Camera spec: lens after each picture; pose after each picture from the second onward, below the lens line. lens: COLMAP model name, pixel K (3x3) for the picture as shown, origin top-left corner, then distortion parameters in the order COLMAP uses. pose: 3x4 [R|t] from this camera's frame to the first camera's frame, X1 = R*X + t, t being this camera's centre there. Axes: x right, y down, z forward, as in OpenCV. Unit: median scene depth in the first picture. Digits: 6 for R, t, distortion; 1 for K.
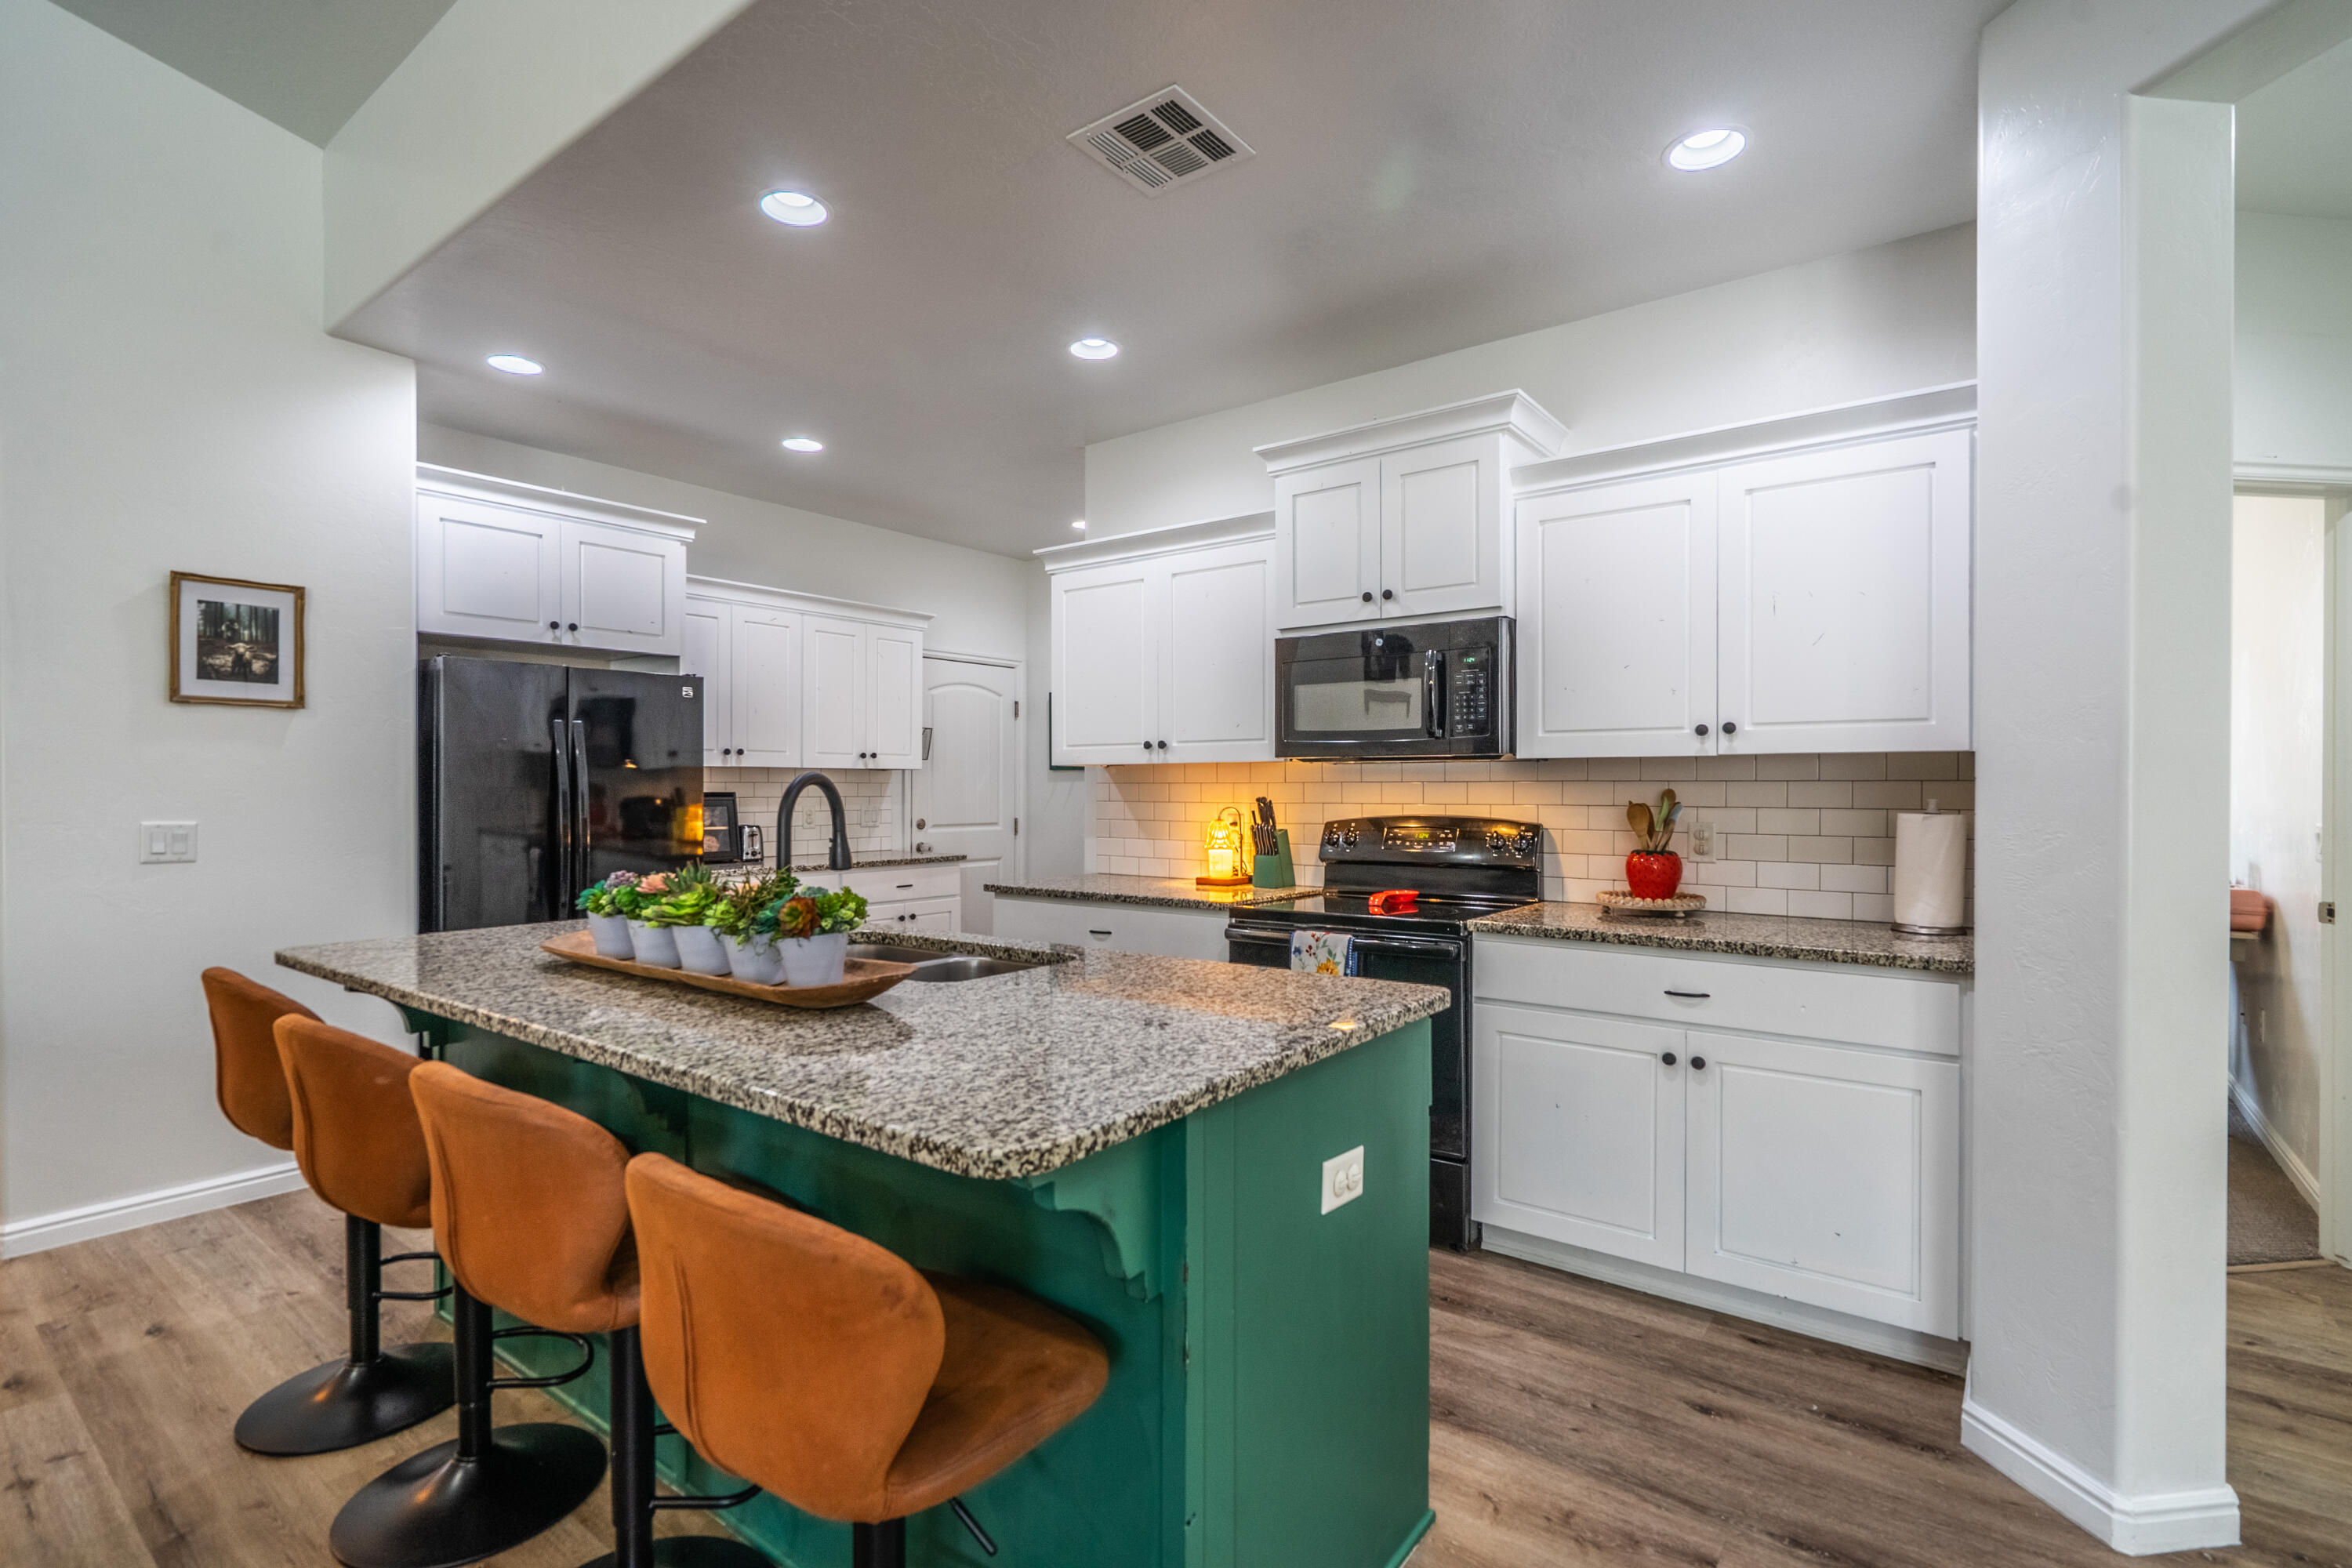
lens RADIAL K [[1080.9, 0, 1182.1], [0, 1080.9, 776.9], [0, 0, 1]] dist [0.000177, 0.001479]
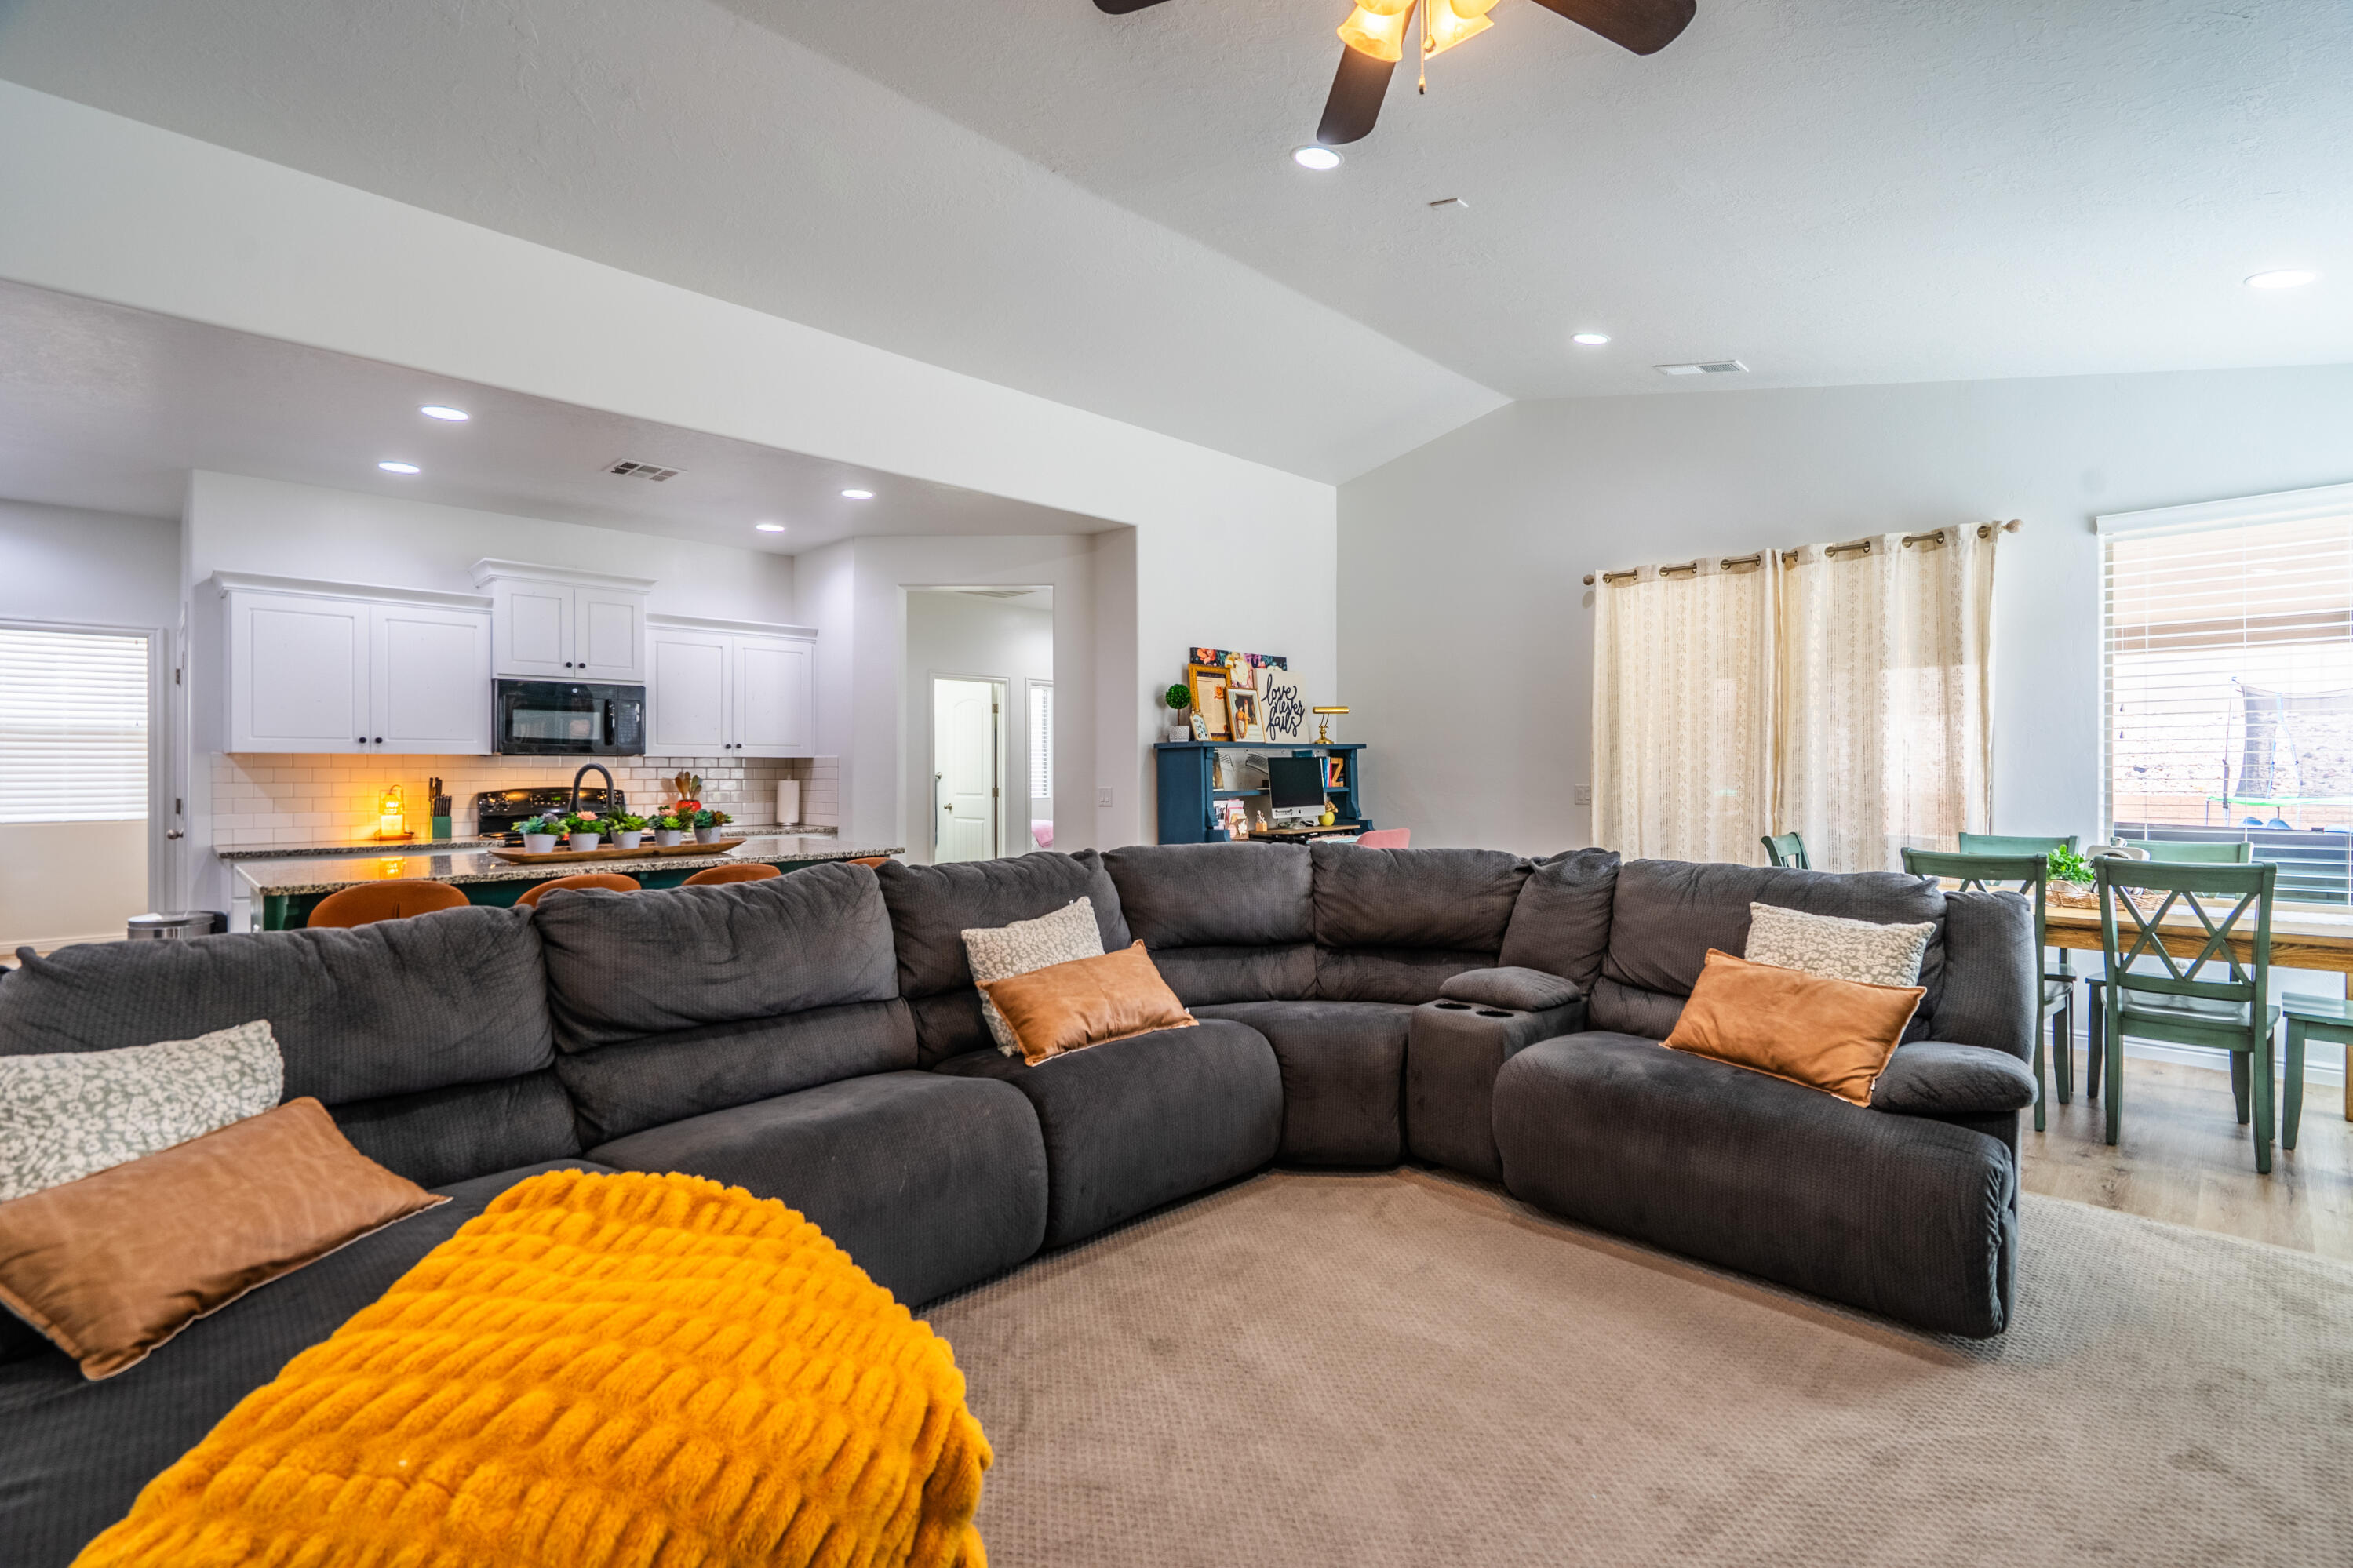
lens RADIAL K [[1081.2, 0, 1155.9], [0, 1081.2, 770.7], [0, 0, 1]] dist [0.000177, 0.001479]
pose [[0.164771, 0.004982, 0.986319, -1.441508], [-0.001989, 0.999987, -0.004719, 0.016475], [-0.986330, -0.001184, 0.164778, -0.257504]]
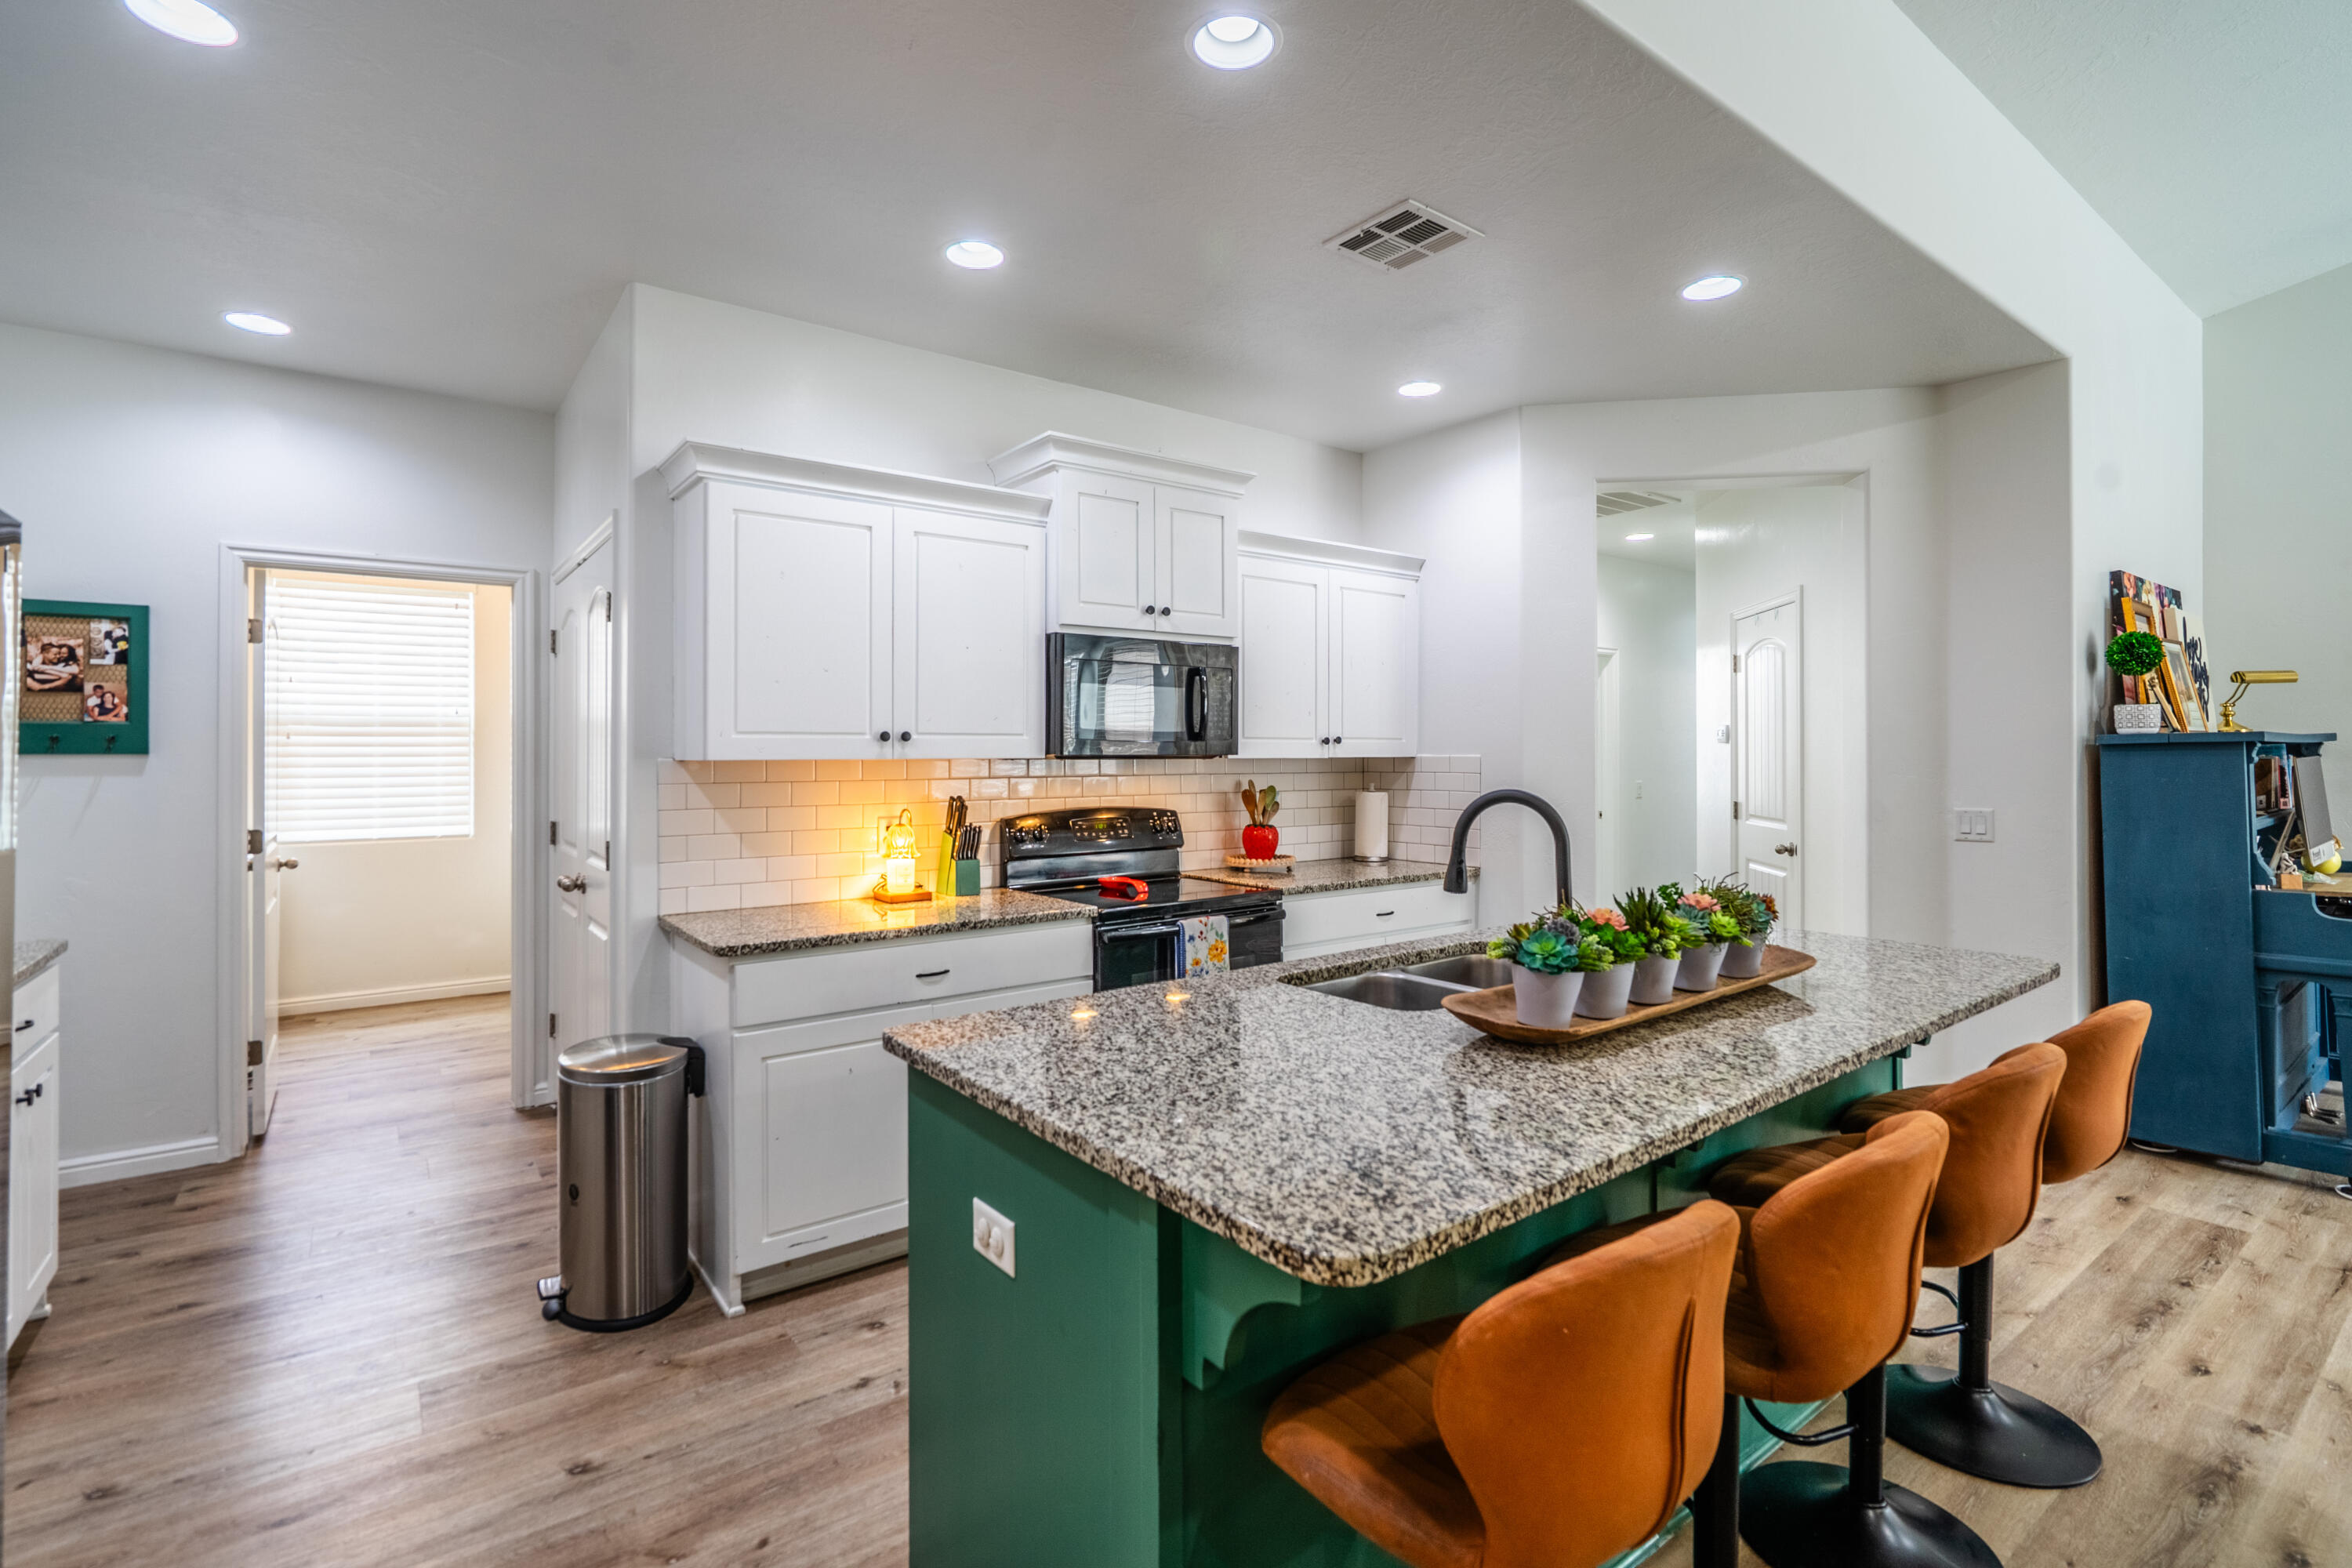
lens RADIAL K [[1080.9, 0, 1137.2], [0, 1080.9, 741.2], [0, 0, 1]] dist [0.000177, 0.001479]
pose [[0.298180, 0.015593, 0.954382, -0.879277], [-0.003162, 0.999877, -0.015349, -0.016733], [-0.954504, 0.001559, 0.298193, 0.688416]]
